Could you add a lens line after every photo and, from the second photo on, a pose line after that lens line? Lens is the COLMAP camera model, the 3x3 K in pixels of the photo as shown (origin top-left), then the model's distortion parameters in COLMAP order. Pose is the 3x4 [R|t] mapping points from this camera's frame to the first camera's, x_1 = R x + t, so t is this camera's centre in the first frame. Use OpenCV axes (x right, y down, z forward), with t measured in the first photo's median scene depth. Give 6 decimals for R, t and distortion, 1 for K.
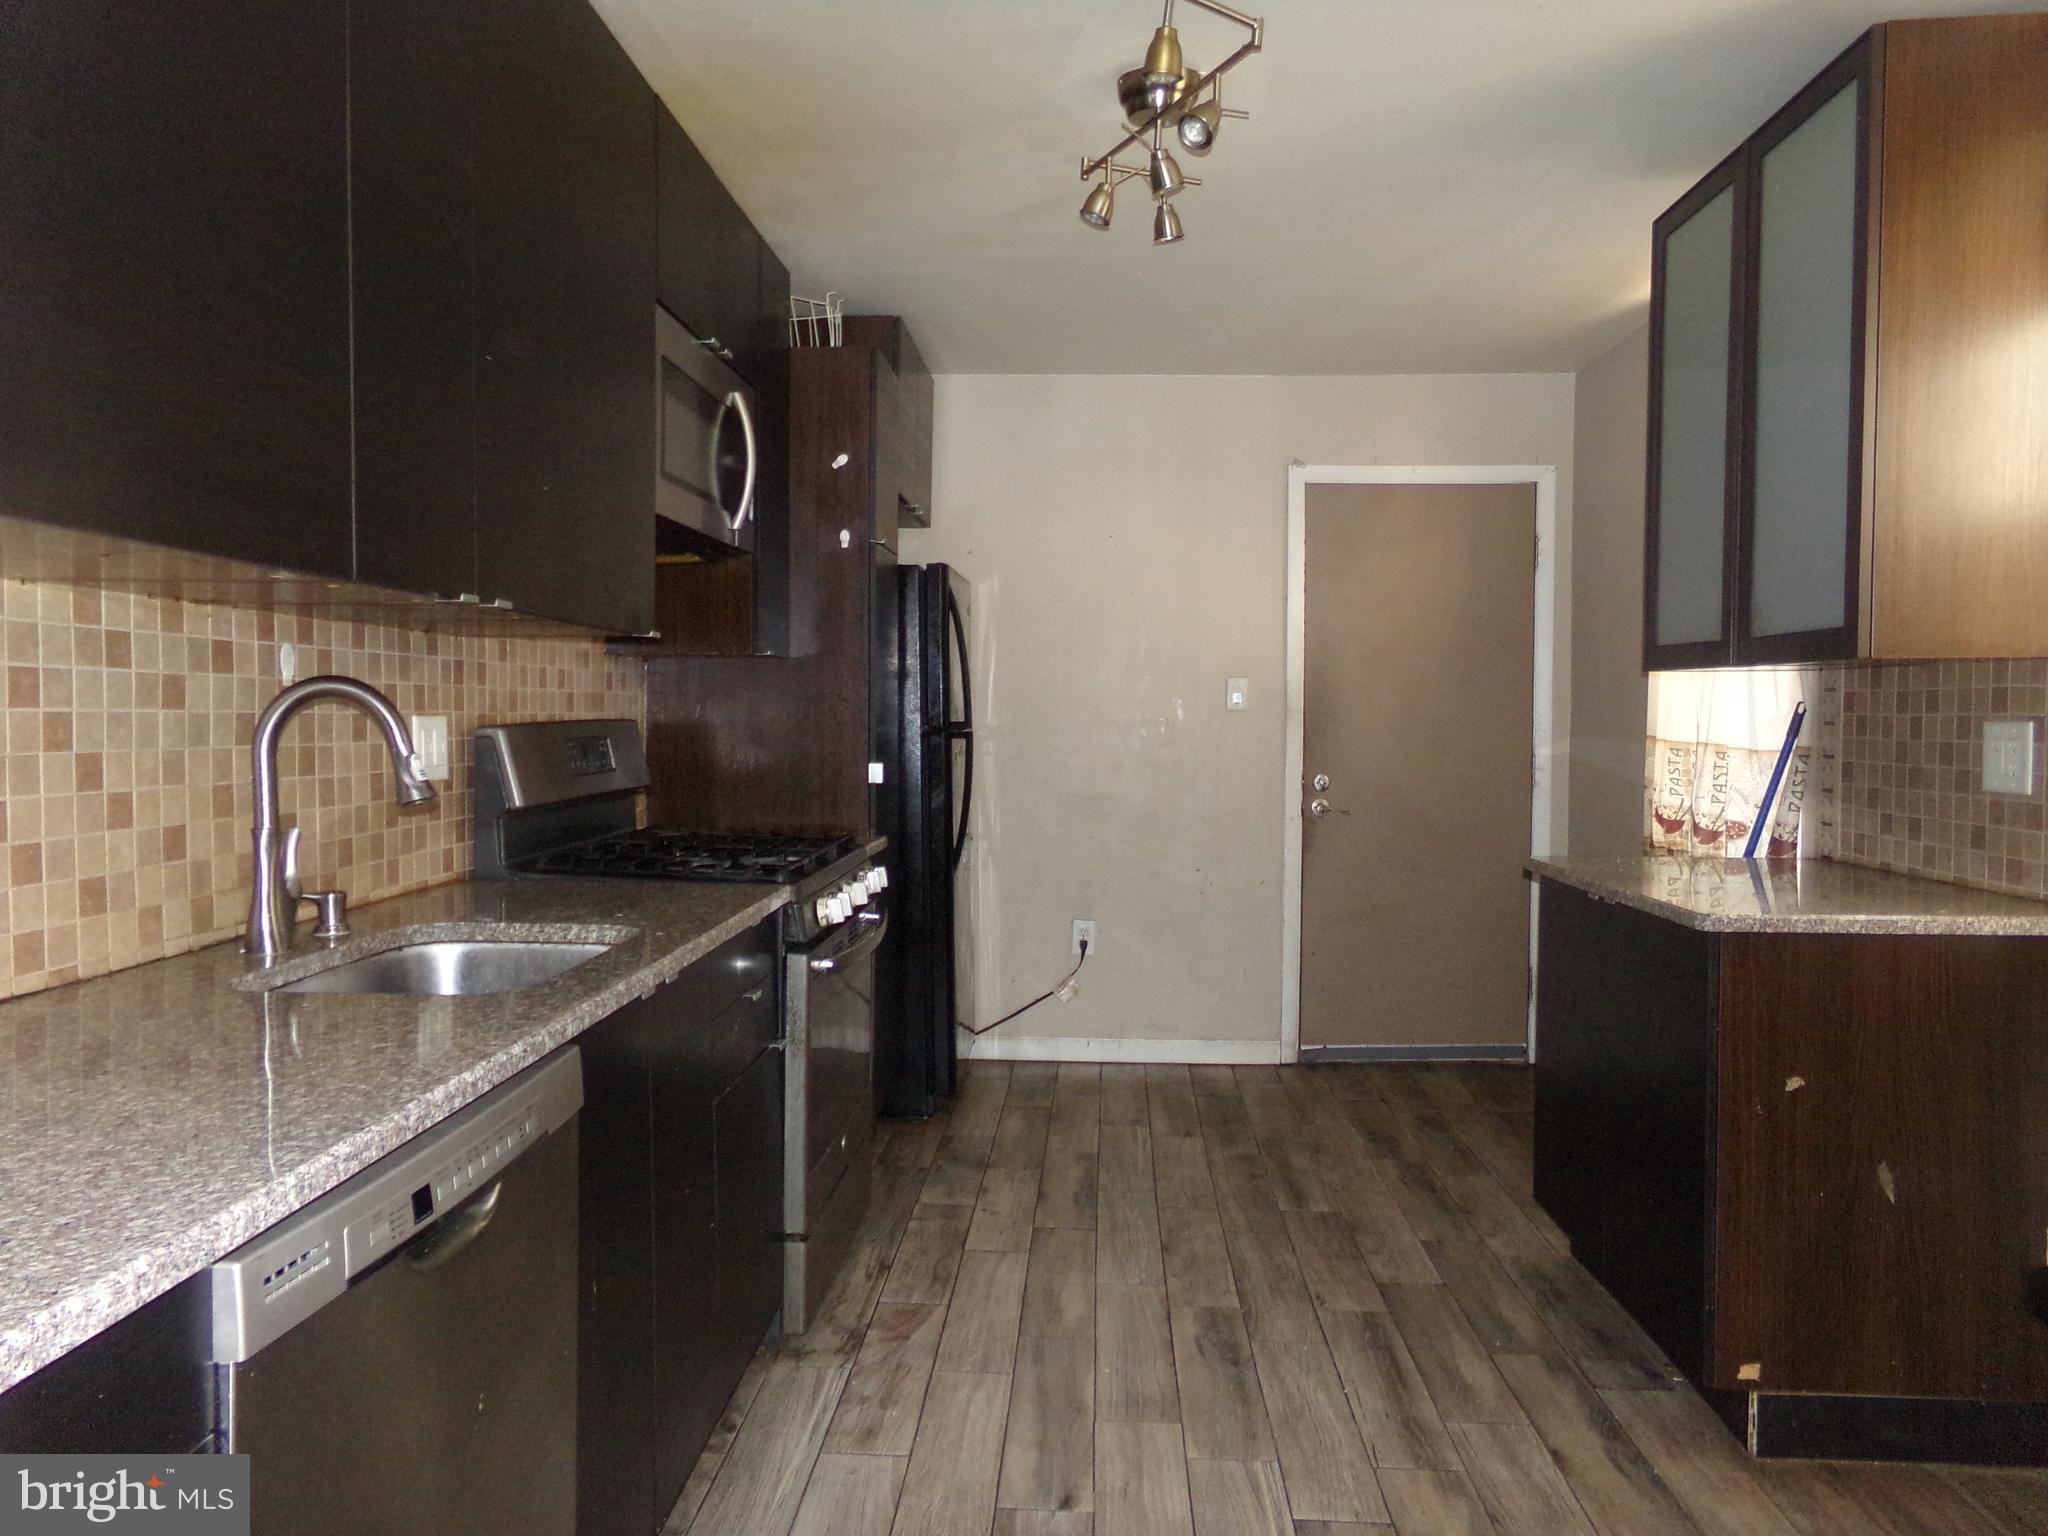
lens RADIAL K [[1419.5, 0, 1040.4], [0, 1419.5, 764.4], [0, 0, 1]] dist [-0.065602, 0.113874]
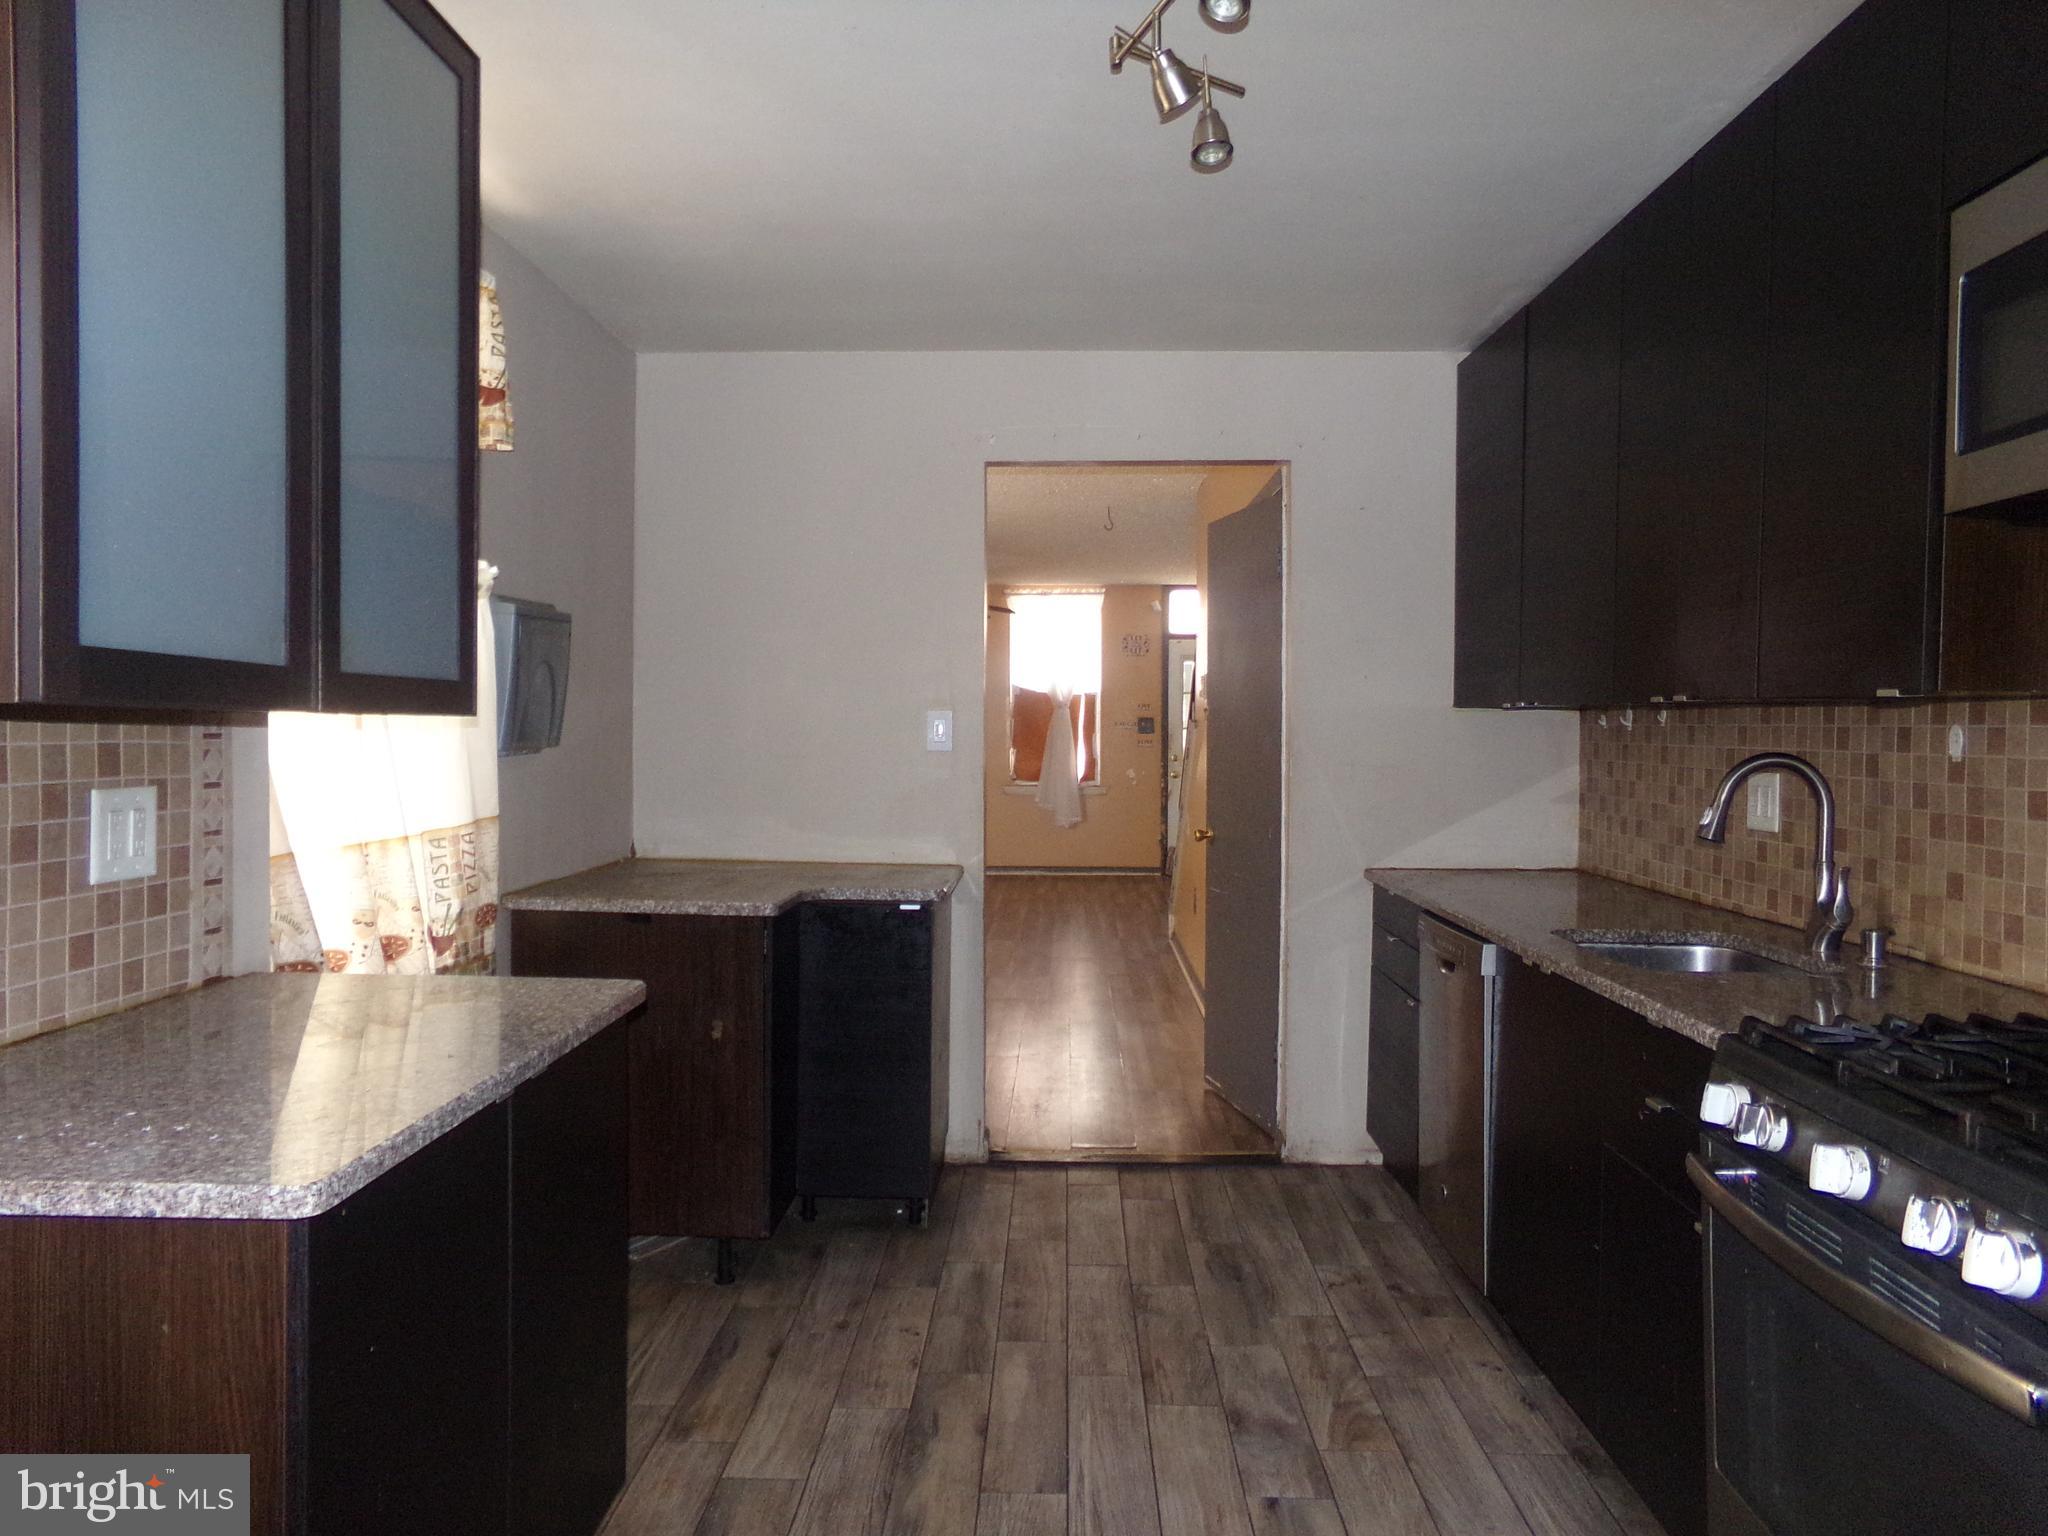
lens RADIAL K [[1419.5, 0, 1040.4], [0, 1419.5, 764.4], [0, 0, 1]] dist [-0.065602, 0.113874]
pose [[-0.999730, -0.010226, -0.020873, 0.226177], [-0.011464, 0.998127, 0.060090, -0.109637], [0.020219, 0.060313, -0.997975, 2.043245]]
